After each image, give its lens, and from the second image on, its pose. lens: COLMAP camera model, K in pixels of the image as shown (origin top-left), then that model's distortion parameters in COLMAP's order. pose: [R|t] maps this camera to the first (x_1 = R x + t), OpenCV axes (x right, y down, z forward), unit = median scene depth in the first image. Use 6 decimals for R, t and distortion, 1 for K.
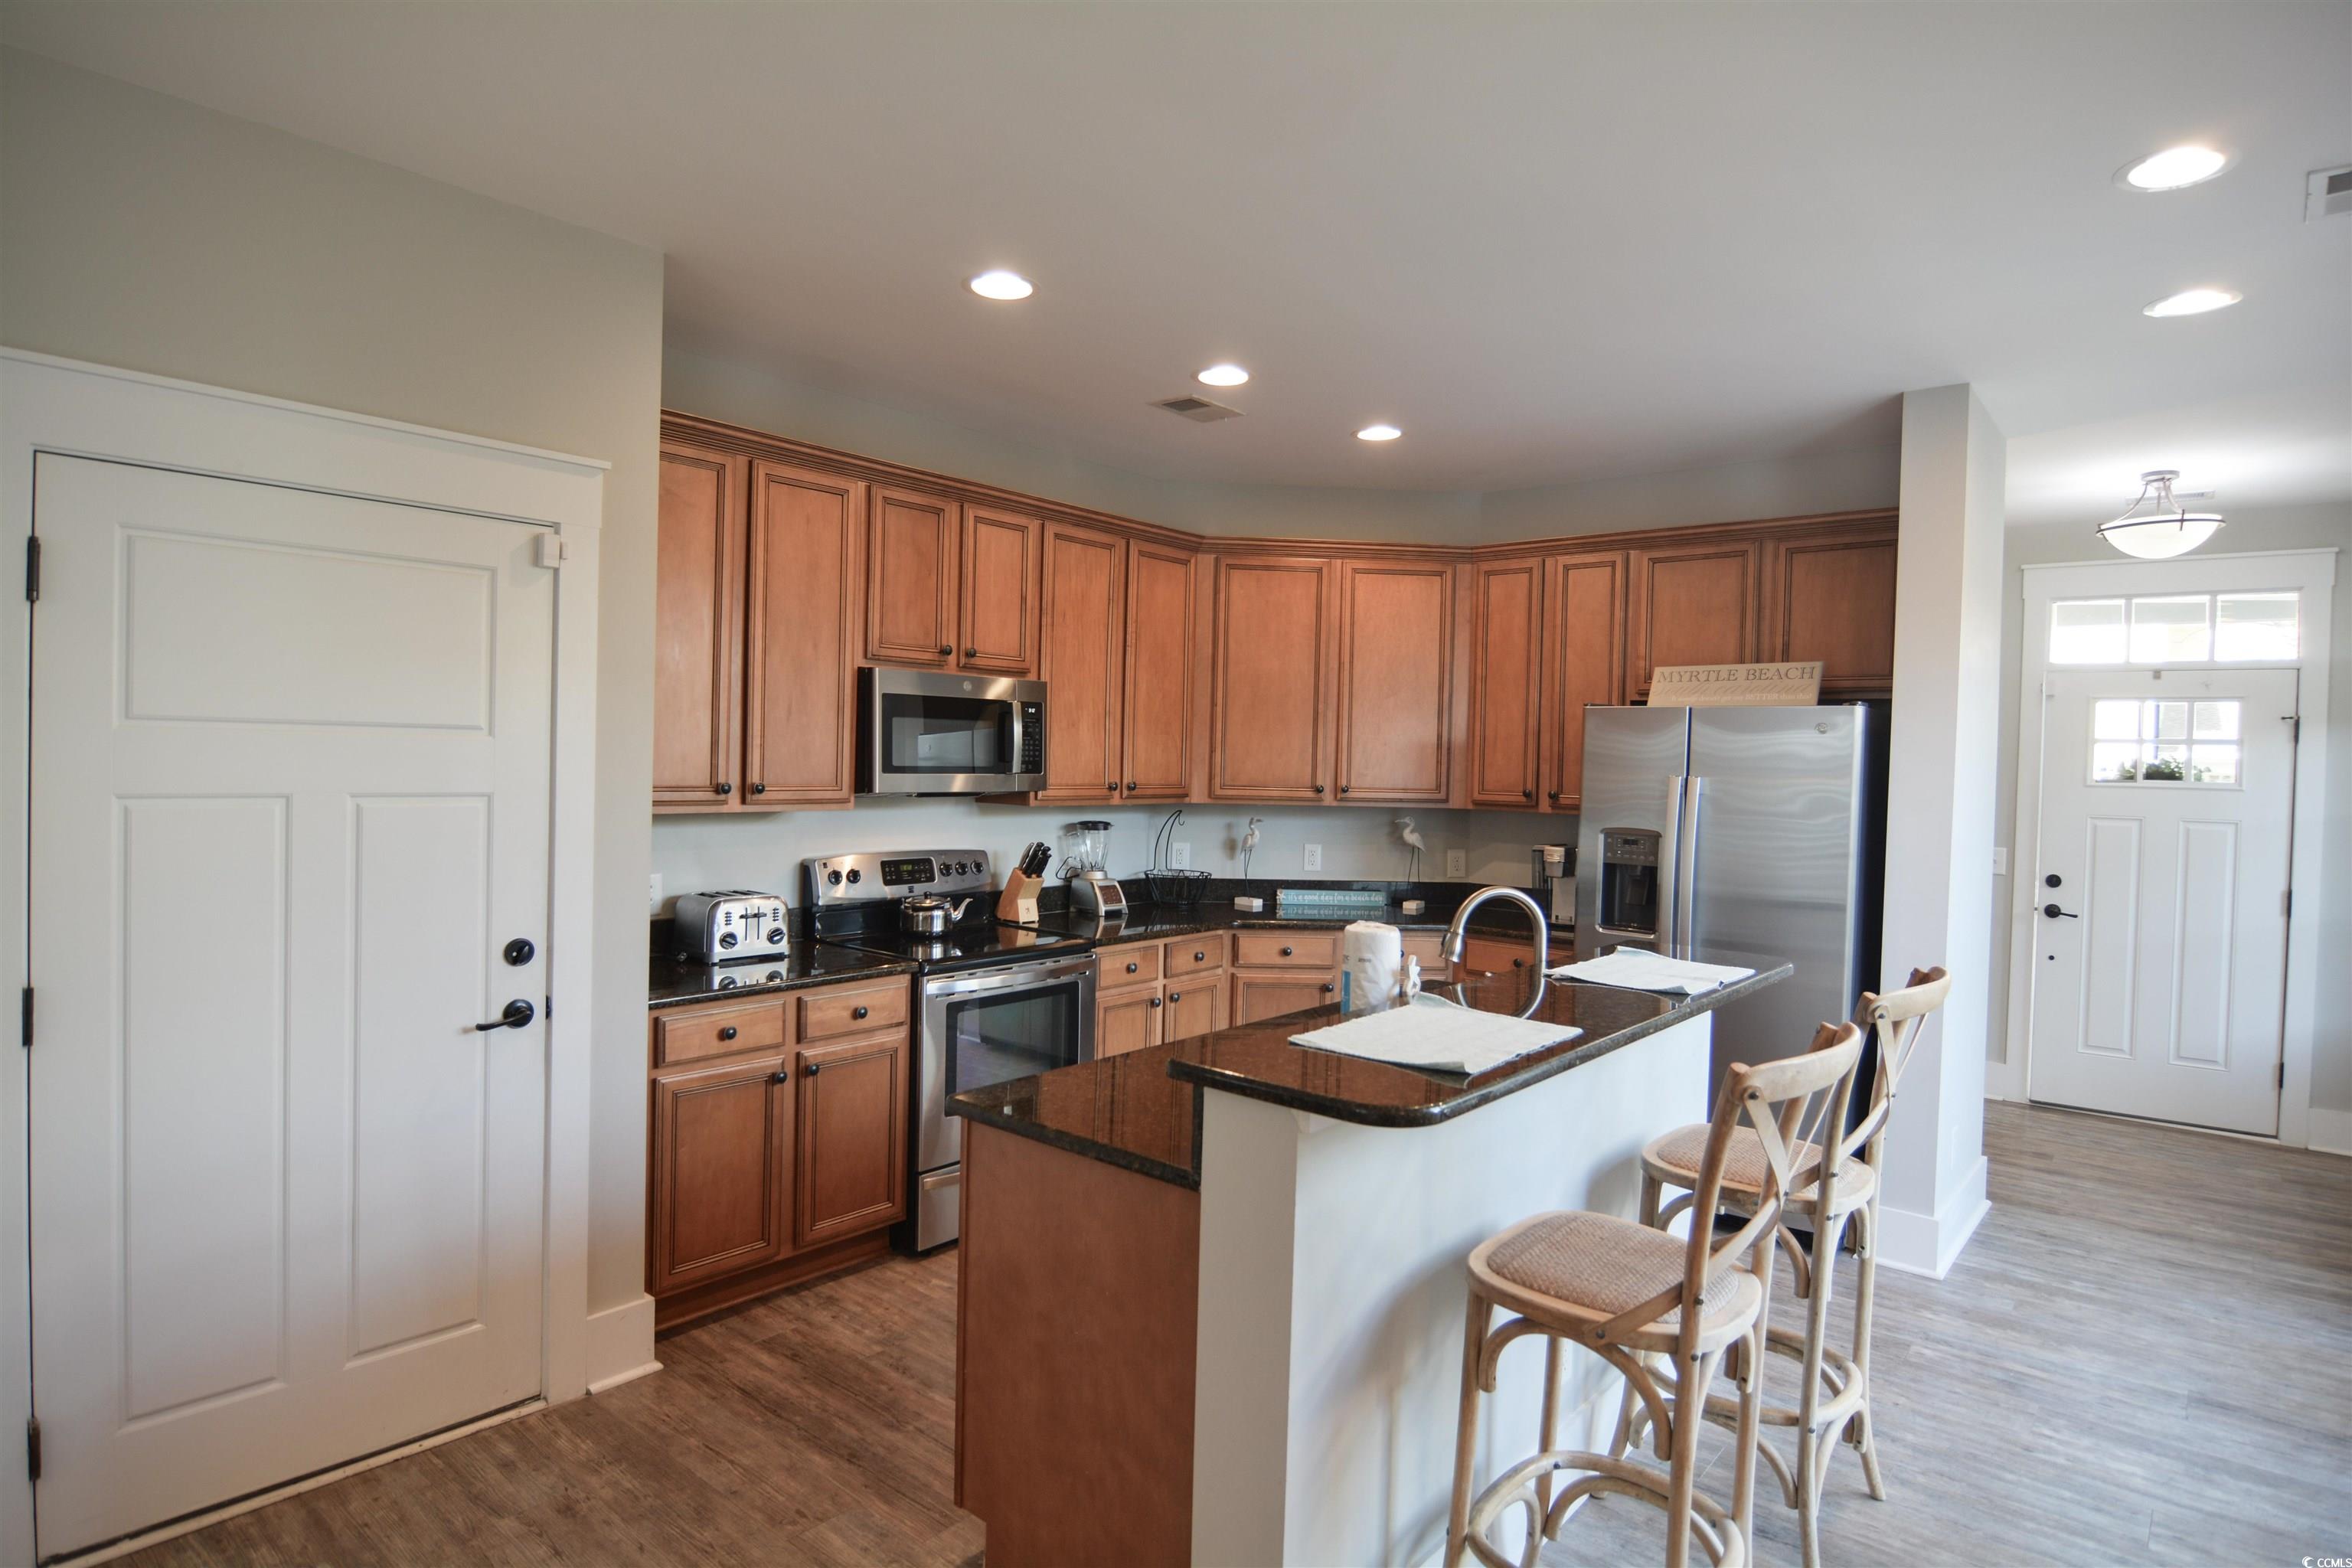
lens RADIAL K [[1217.9, 0, 1154.9], [0, 1217.9, 776.9], [0, 0, 1]] dist [-0.038194, -0.000265]
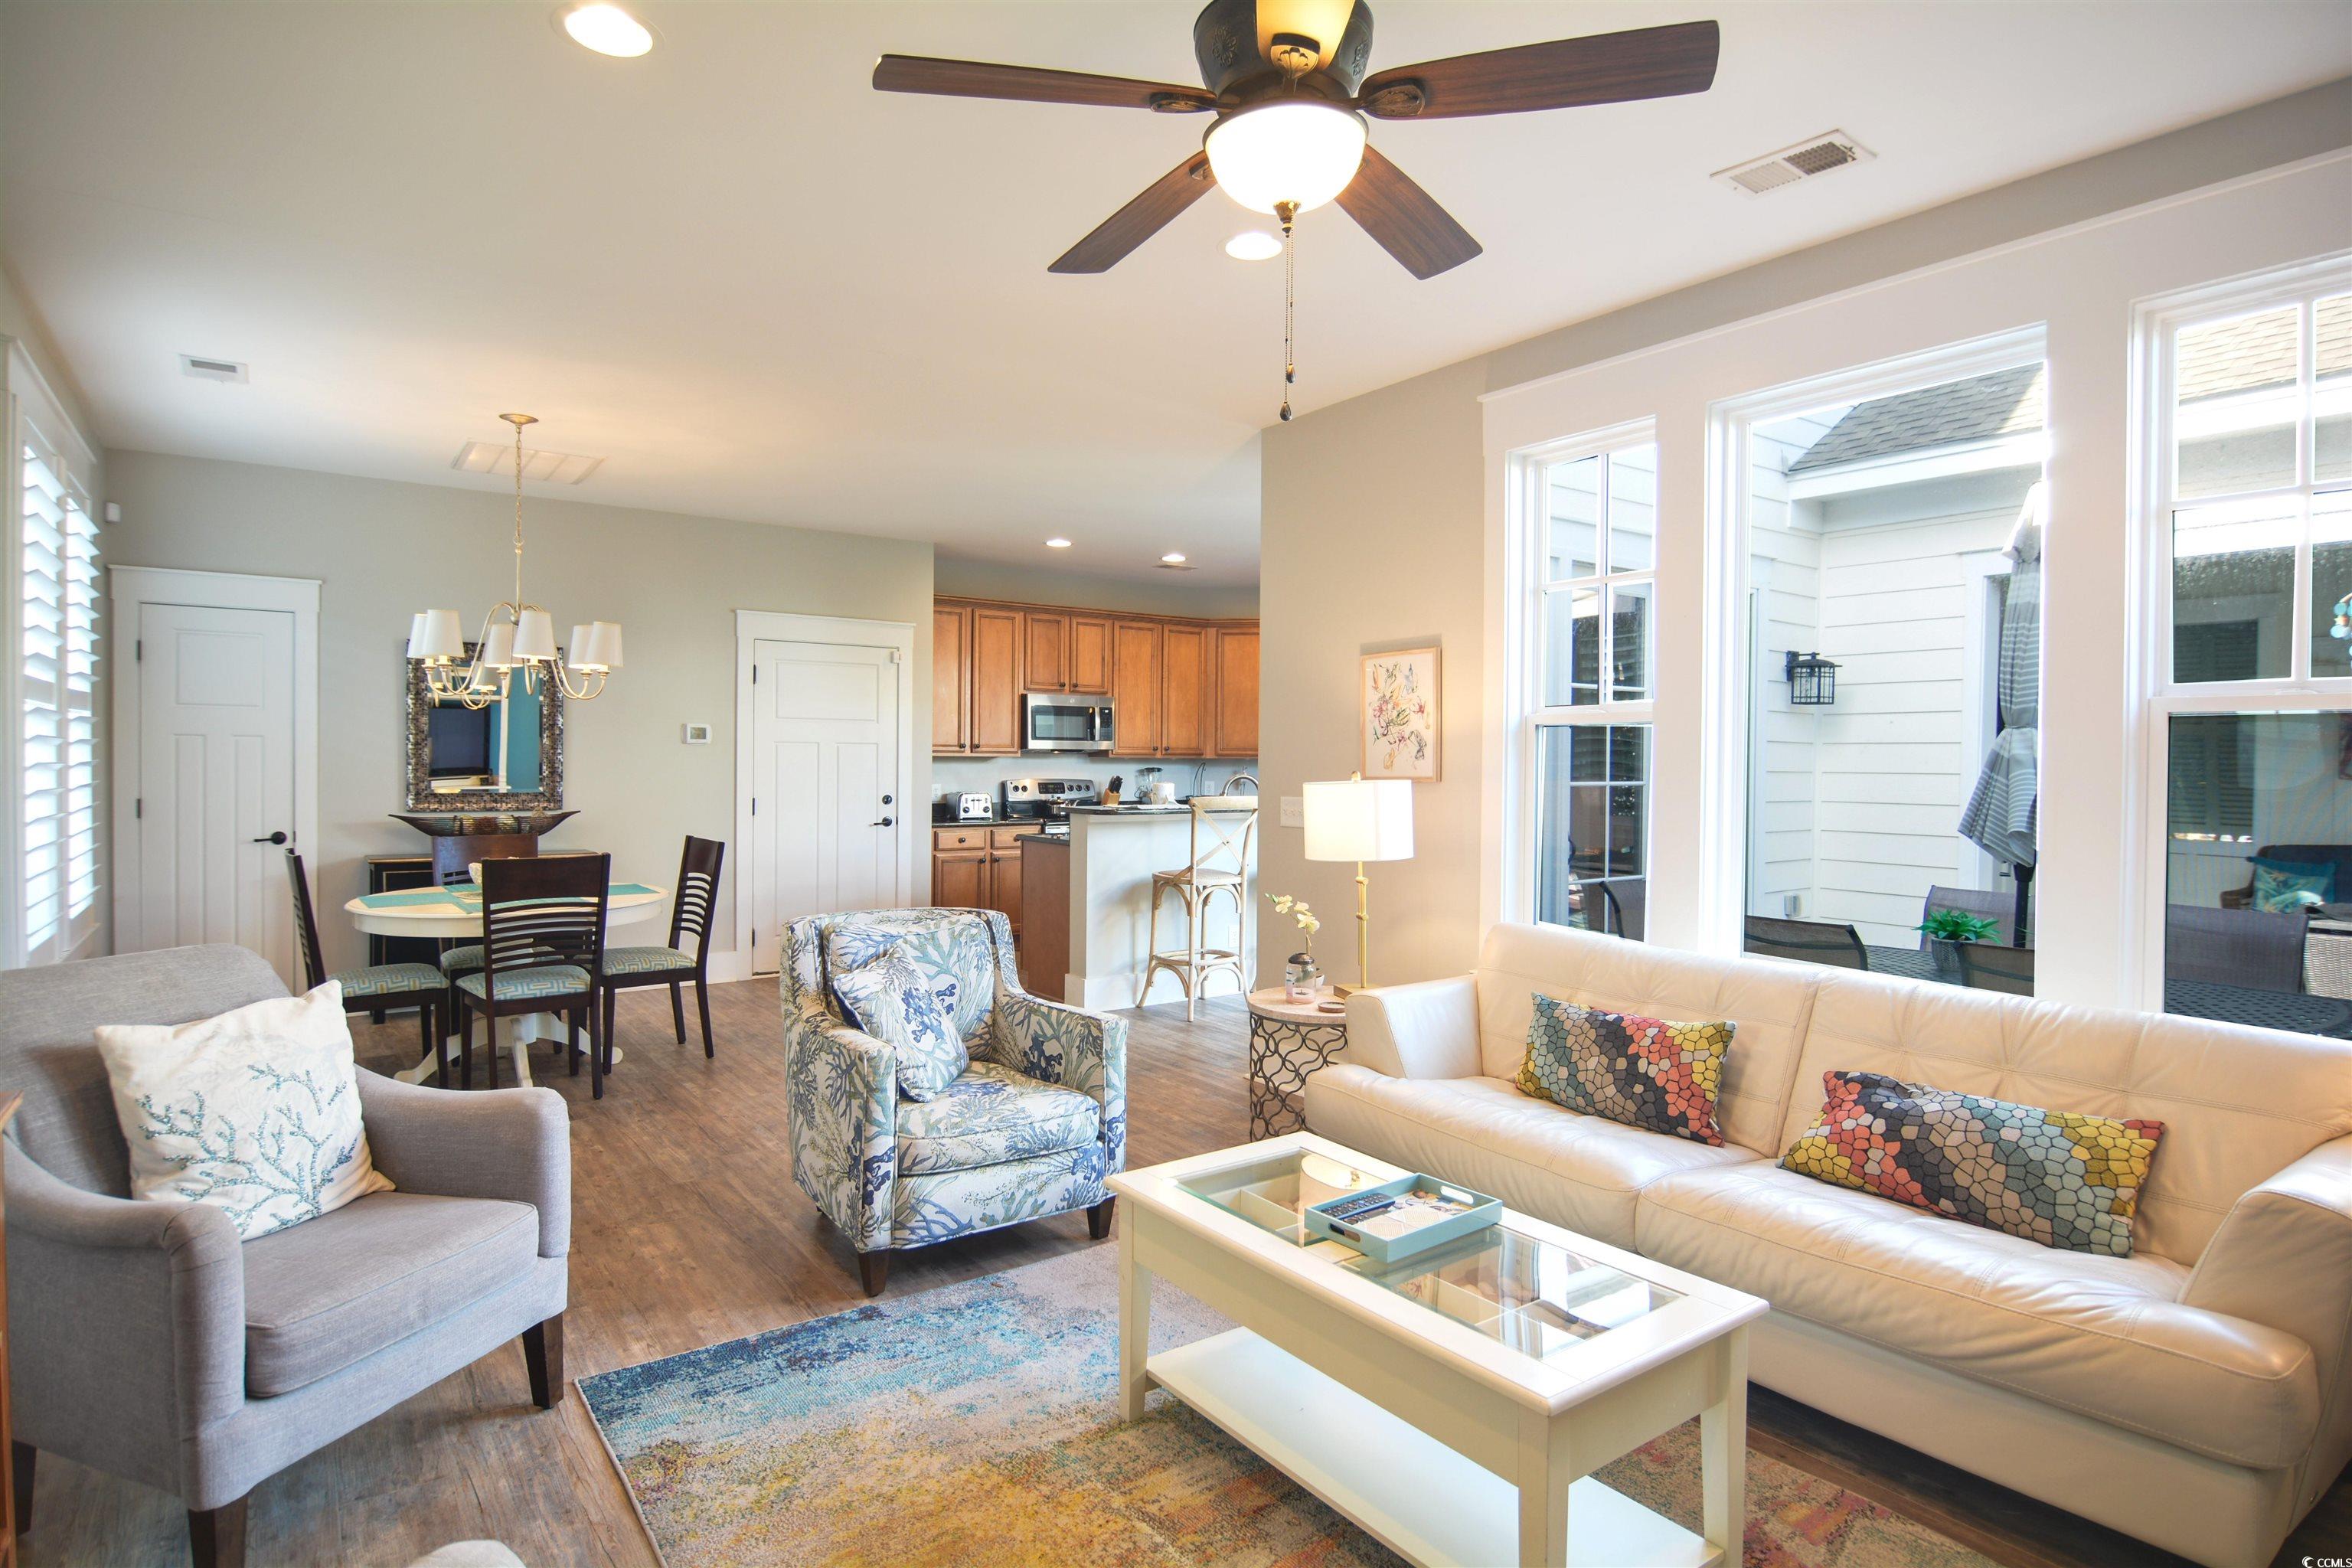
lens RADIAL K [[1257.6, 0, 1183.3], [0, 1257.6, 781.1], [0, 0, 1]] dist [-0.012965, -0.005032]
pose [[0.970296, -0.018702, -0.241197, 0.563011], [0.016286, 0.999795, -0.012005, 0.096593], [0.241372, 0.007720, 0.970402, -1.109697]]
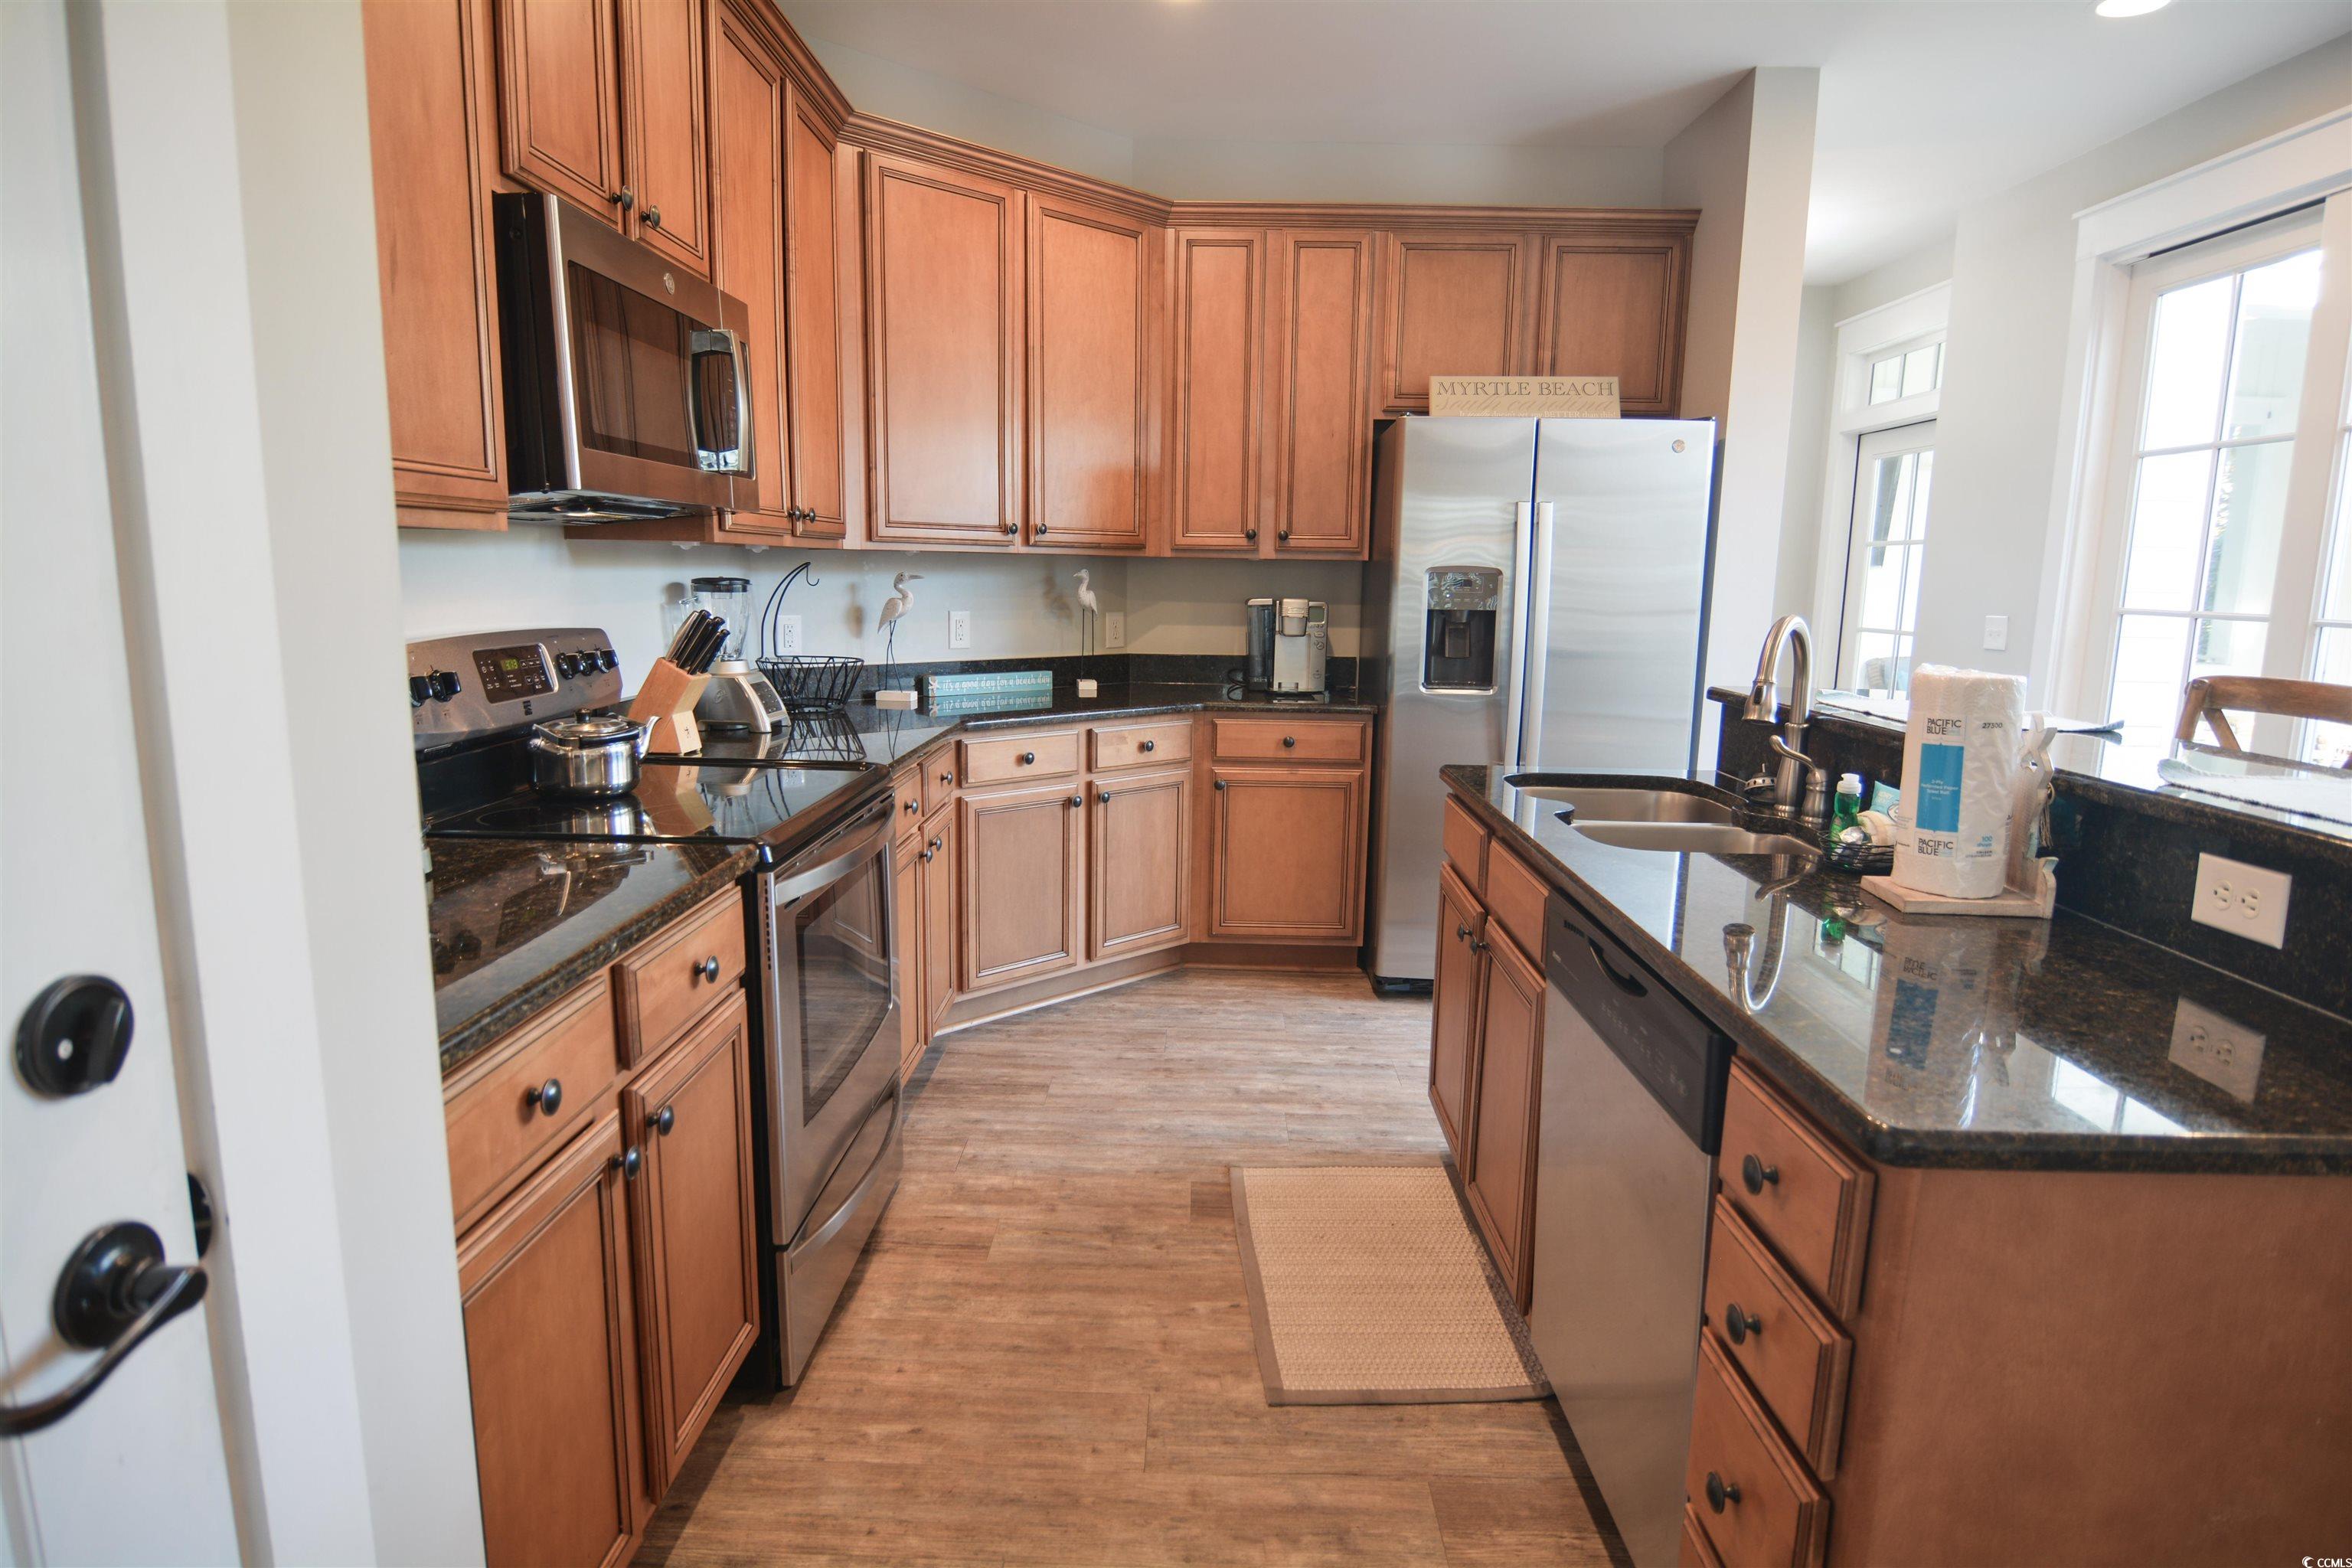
lens RADIAL K [[1257.6, 0, 1160.2], [0, 1257.6, 774.8], [0, 0, 1]] dist [-0.012965, -0.005032]
pose [[0.775347, -0.113955, 0.621169, -0.328879], [0.013060, 0.986269, 0.164632, 0.039280], [-0.631401, -0.119534, 0.766188, 0.449873]]
